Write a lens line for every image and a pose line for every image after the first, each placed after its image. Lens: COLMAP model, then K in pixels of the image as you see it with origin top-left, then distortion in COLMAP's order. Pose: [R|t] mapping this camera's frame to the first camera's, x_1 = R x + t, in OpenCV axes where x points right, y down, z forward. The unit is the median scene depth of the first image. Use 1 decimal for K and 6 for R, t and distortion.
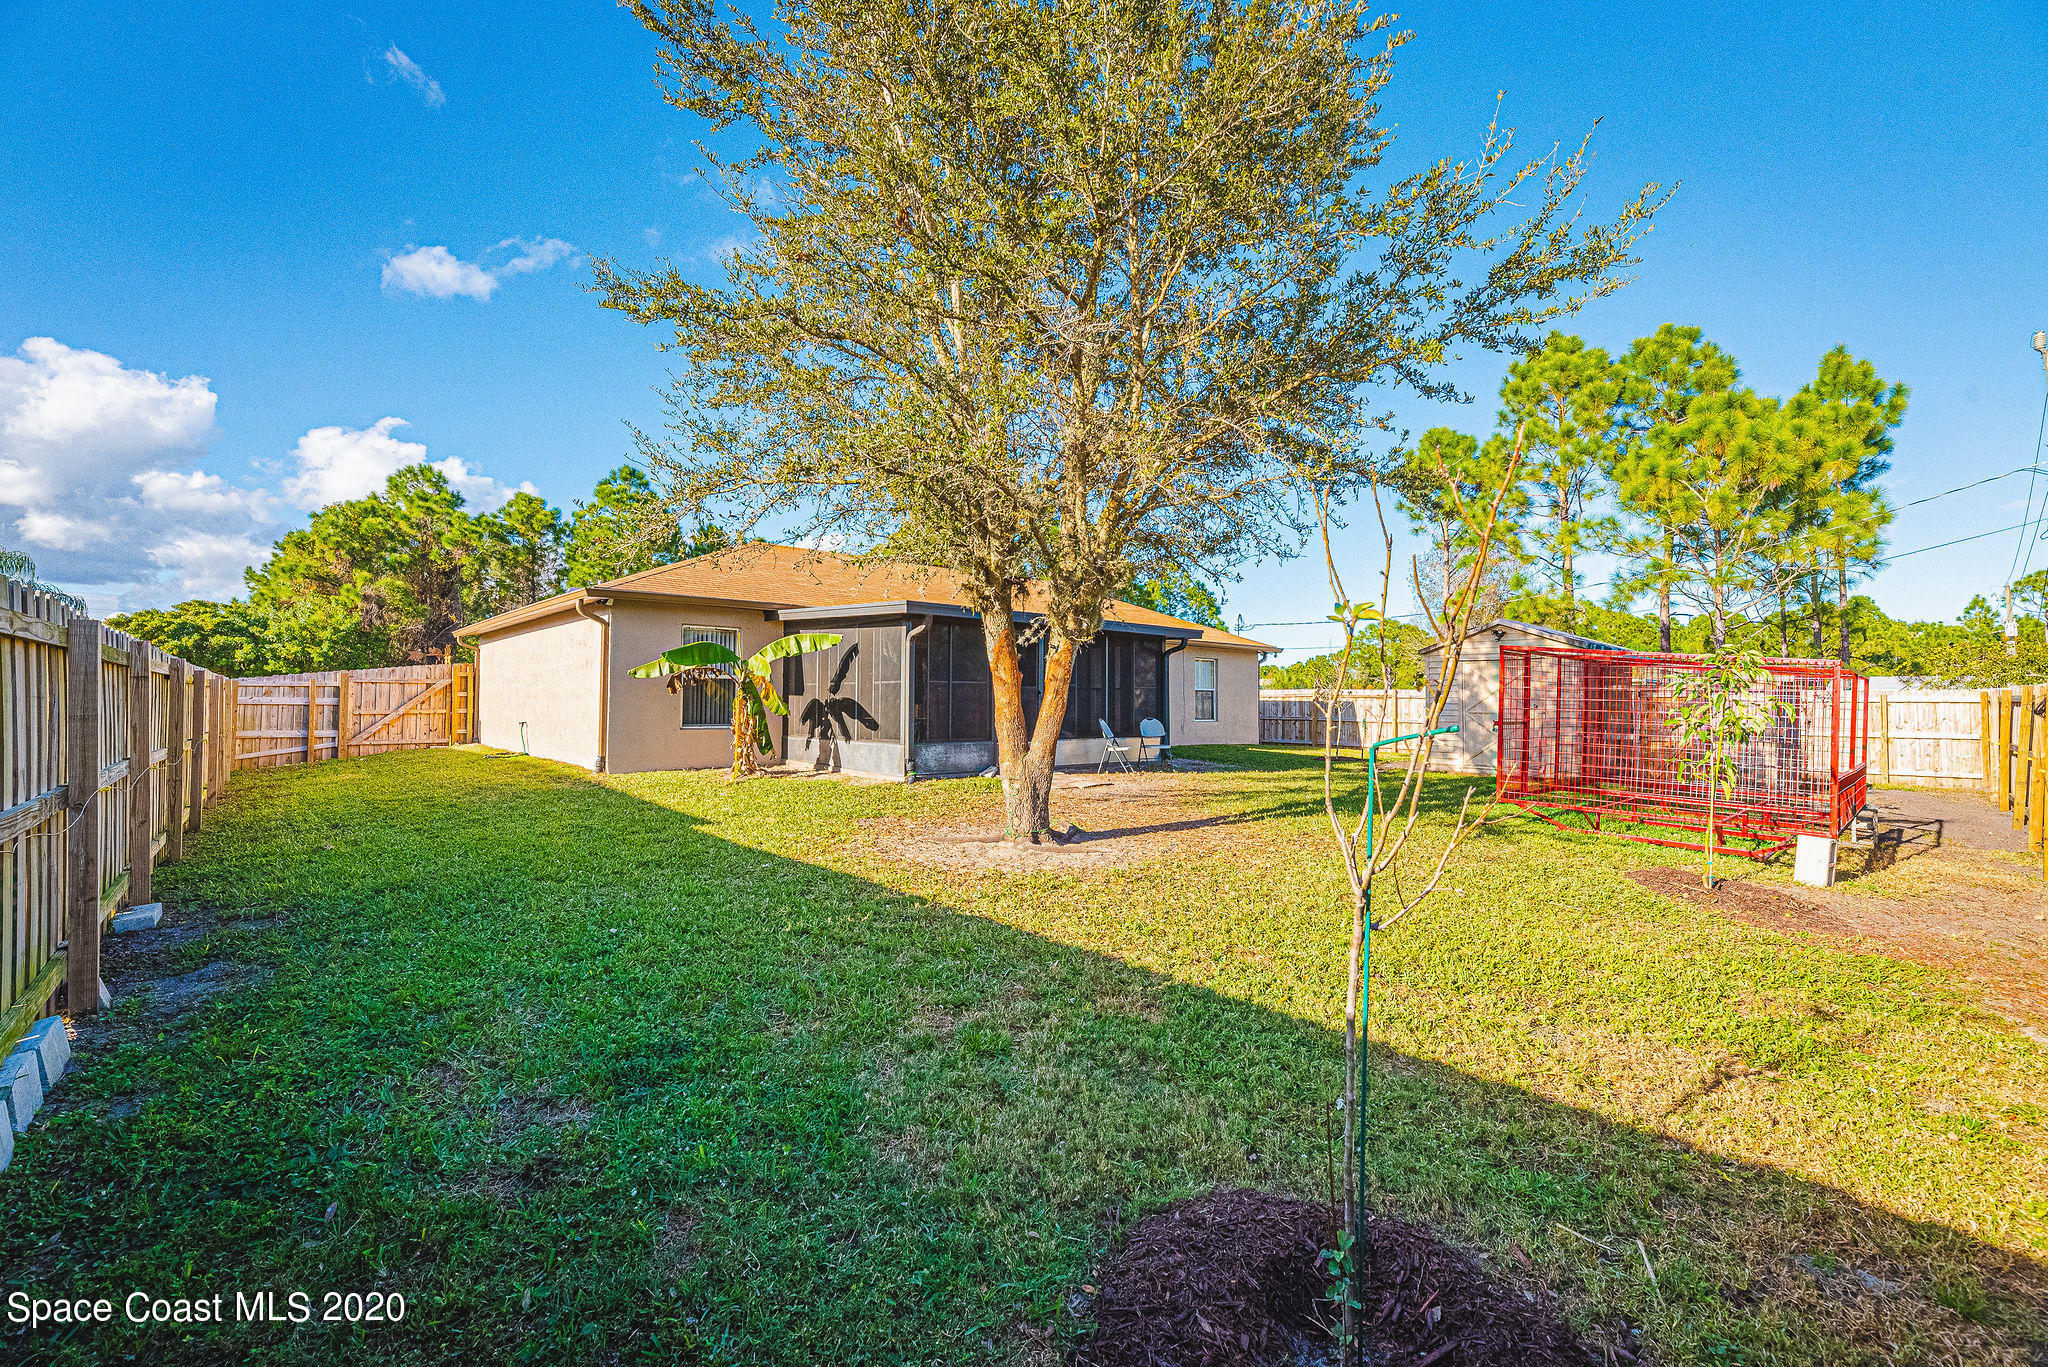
lens RADIAL K [[849.2, 0, 1024.0], [0, 849.2, 680.1], [0, 0, 1]] dist [0.000525, -0.000114]
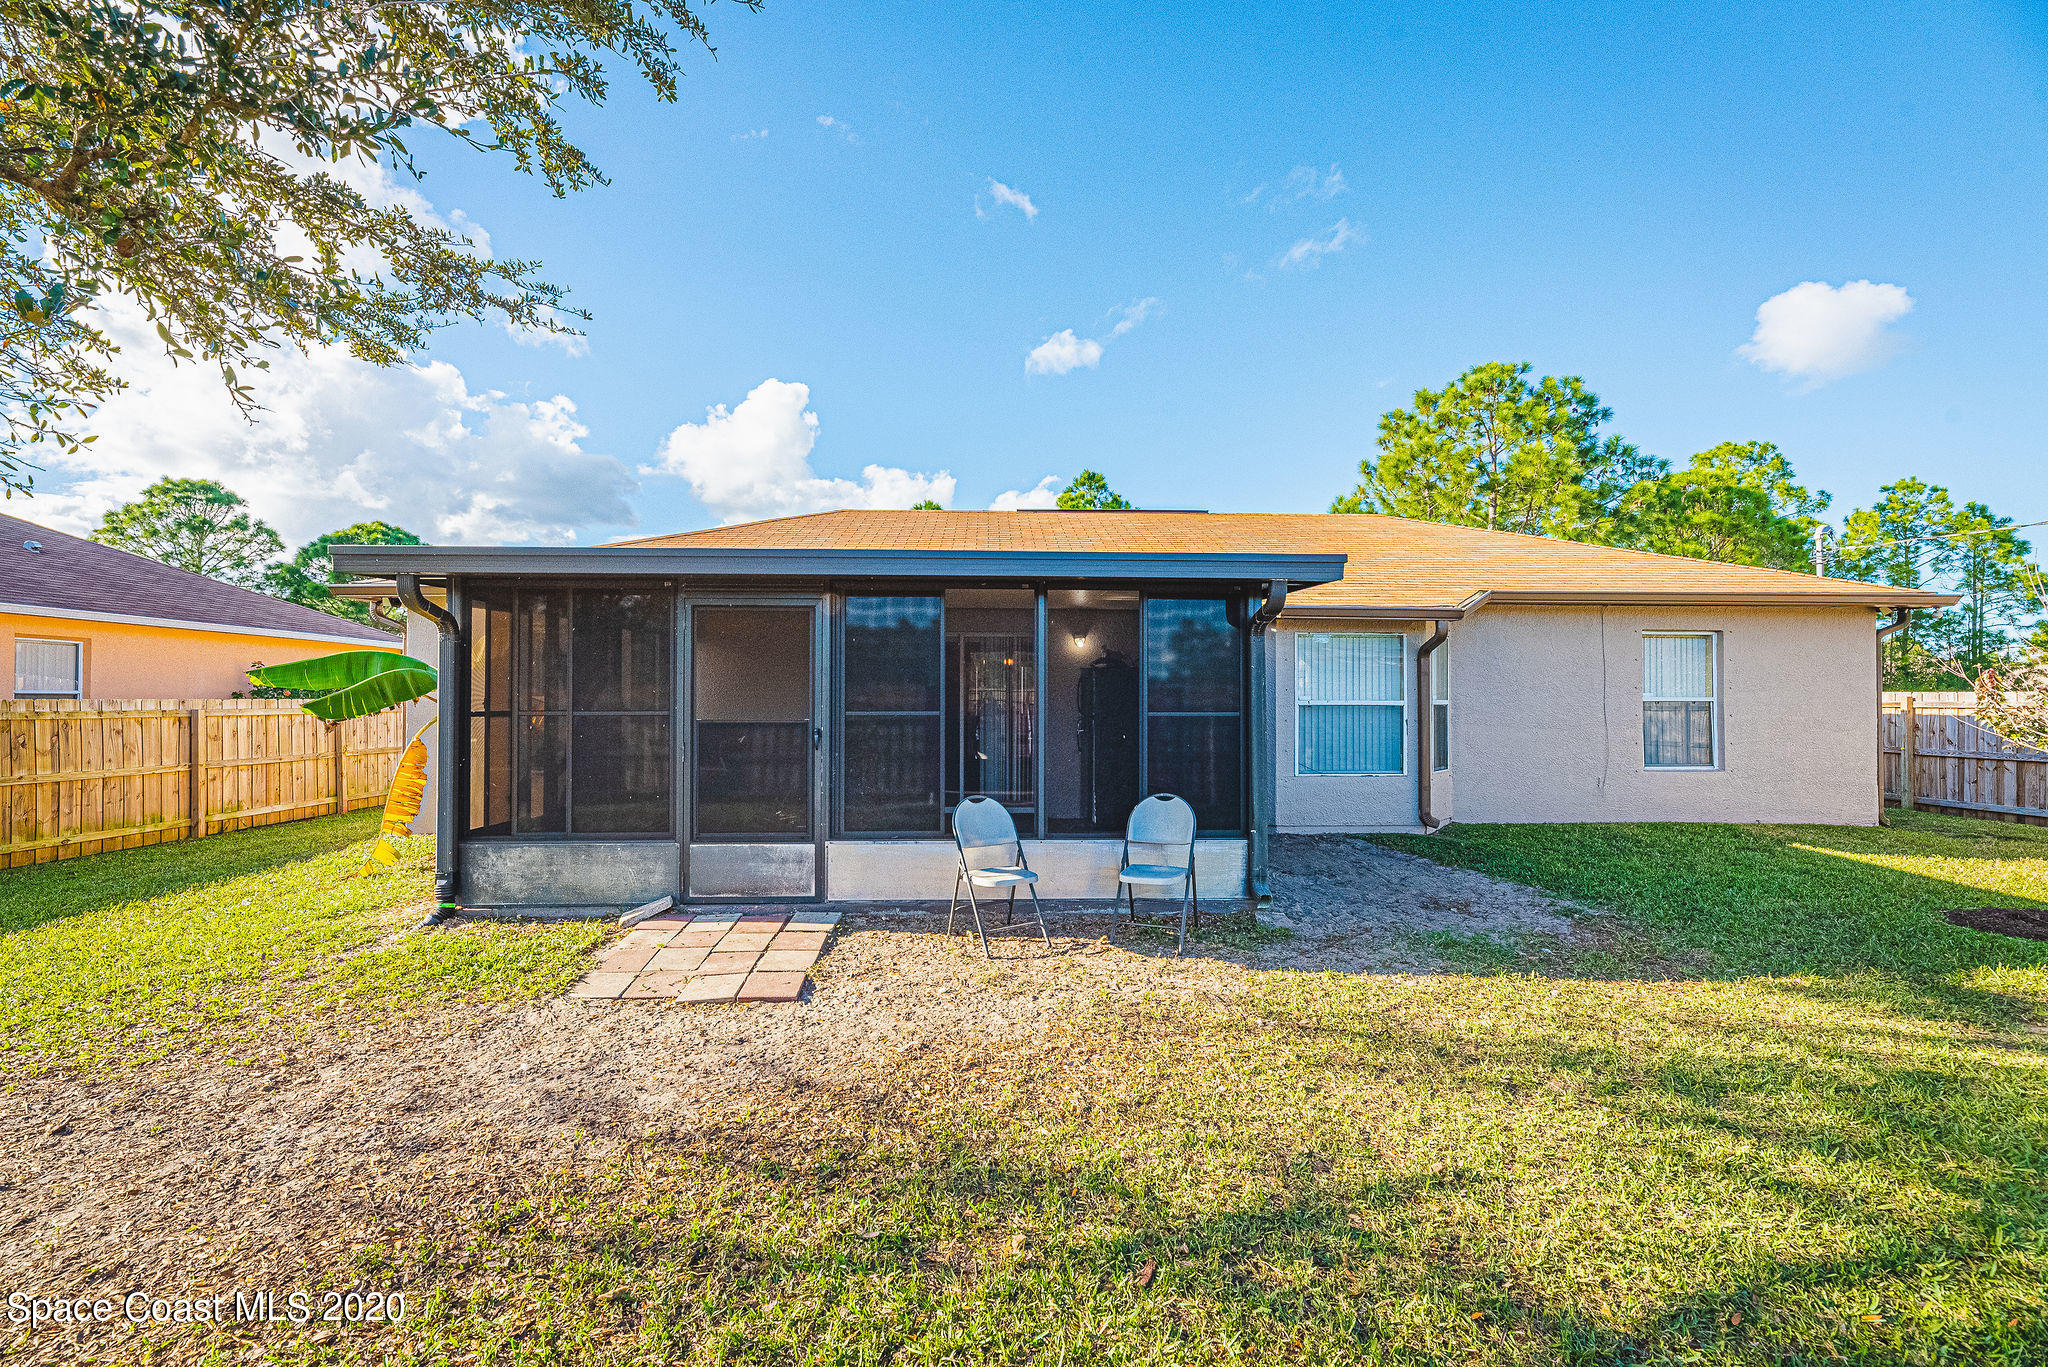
lens RADIAL K [[810.7, 0, 1048.7], [0, 810.7, 688.3], [0, 0, 1]] dist [-0.000119, 0.000019]
pose [[0.775445, -0.011561, -0.631310, 0.215532], [0.020633, 0.999762, 0.007036, -0.004808], [0.631078, -0.018482, 0.775499, 0.435388]]
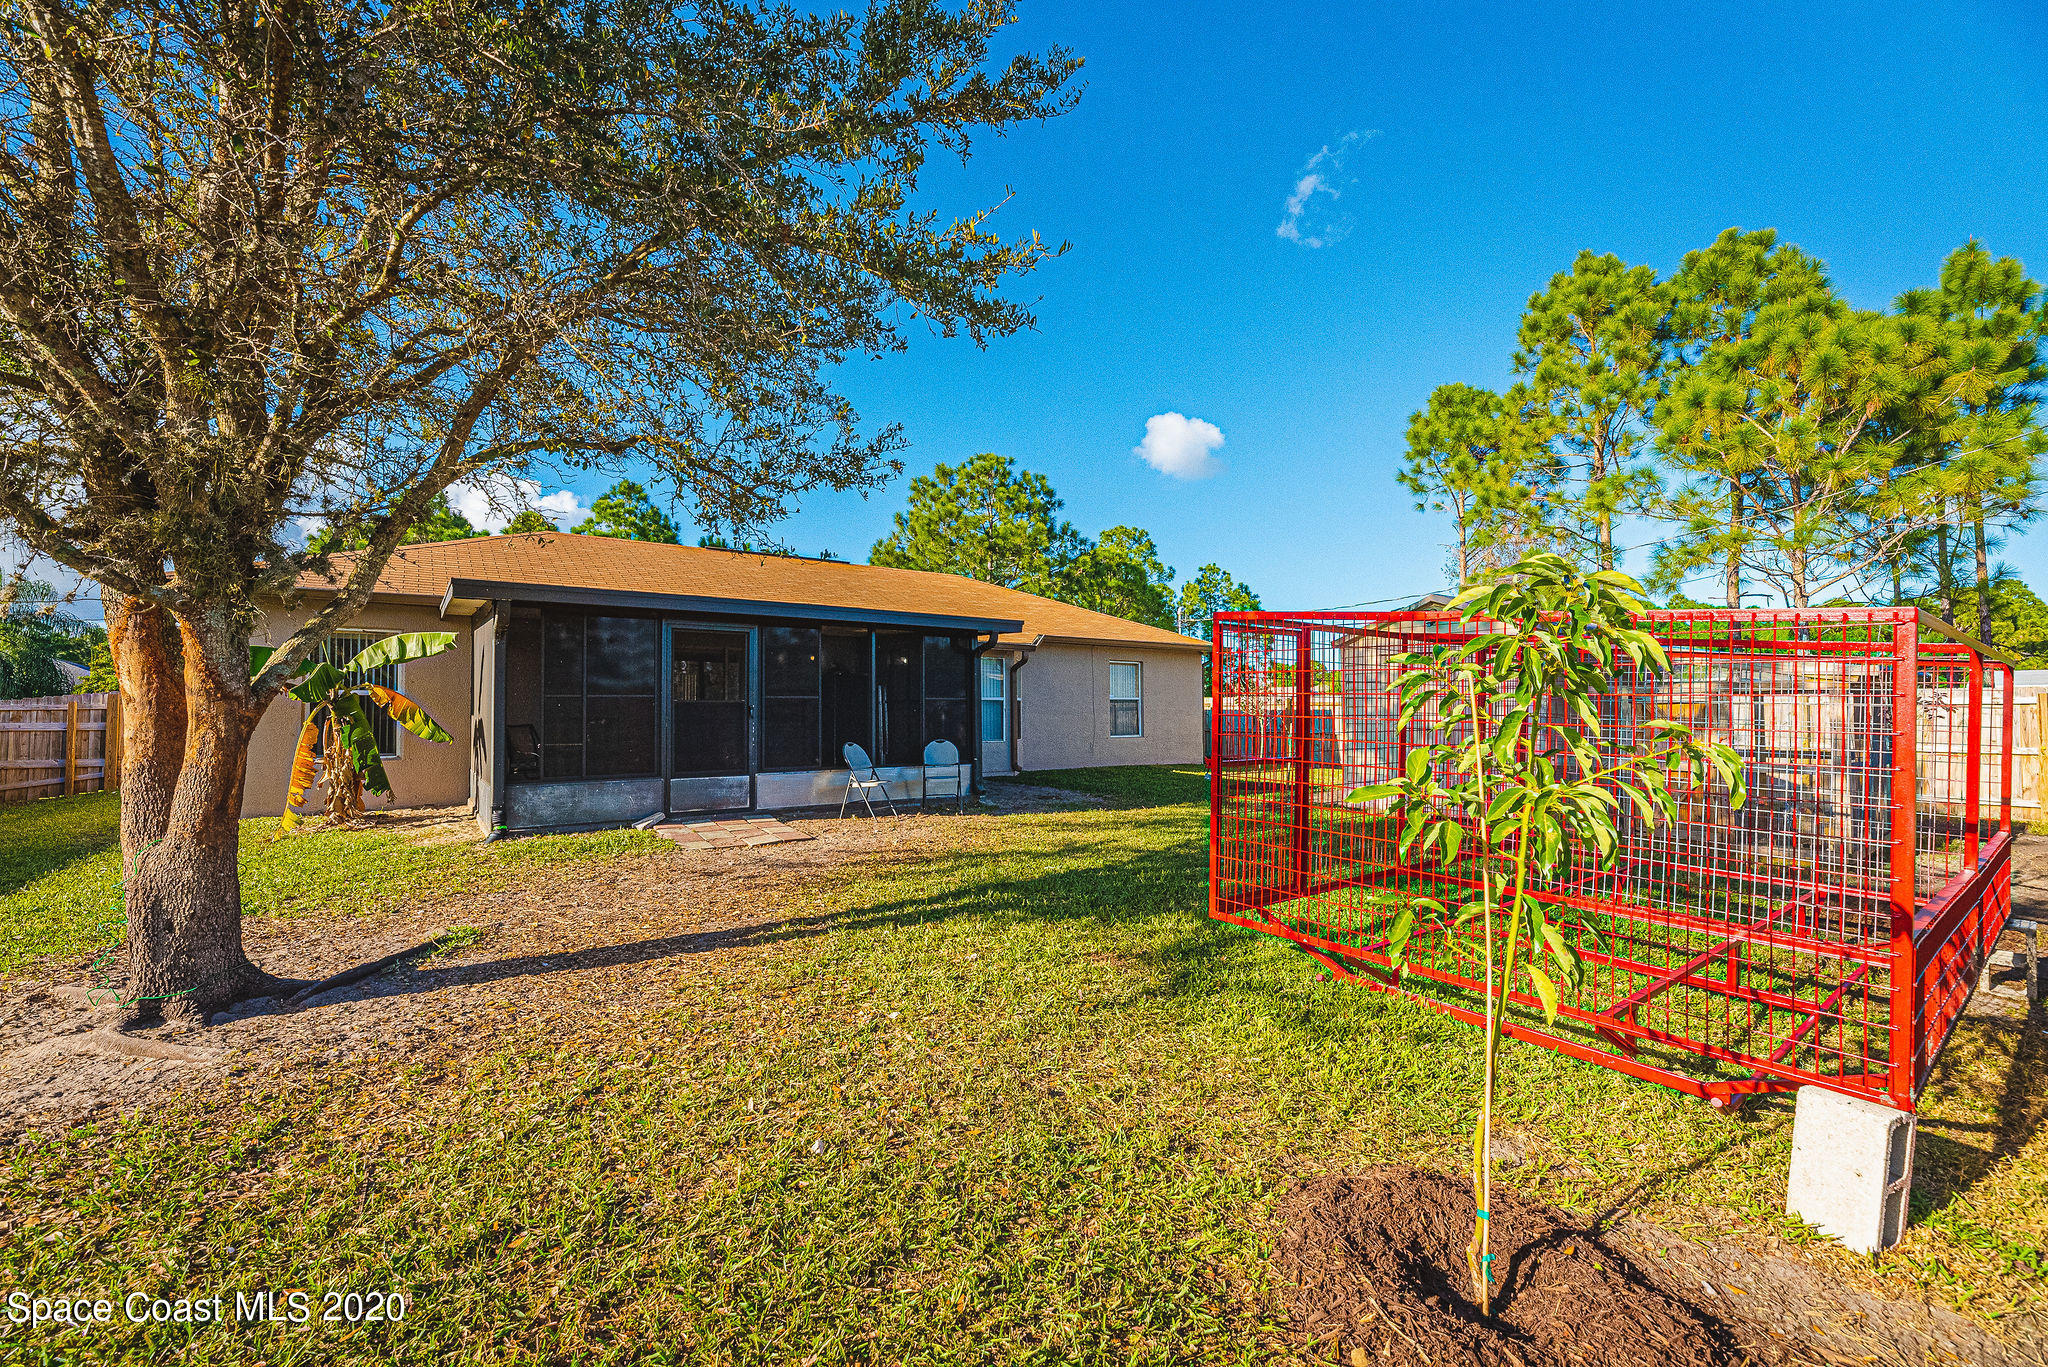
lens RADIAL K [[833.6, 0, 1021.4], [0, 833.6, 686.9], [0, 0, 1]] dist [-0.001122, 0.000295]
pose [[0.995473, -0.015181, -0.093822, 0.181354], [0.014694, 0.999875, -0.005875, 0.002527], [0.093899, 0.004470, 0.995572, 0.182292]]
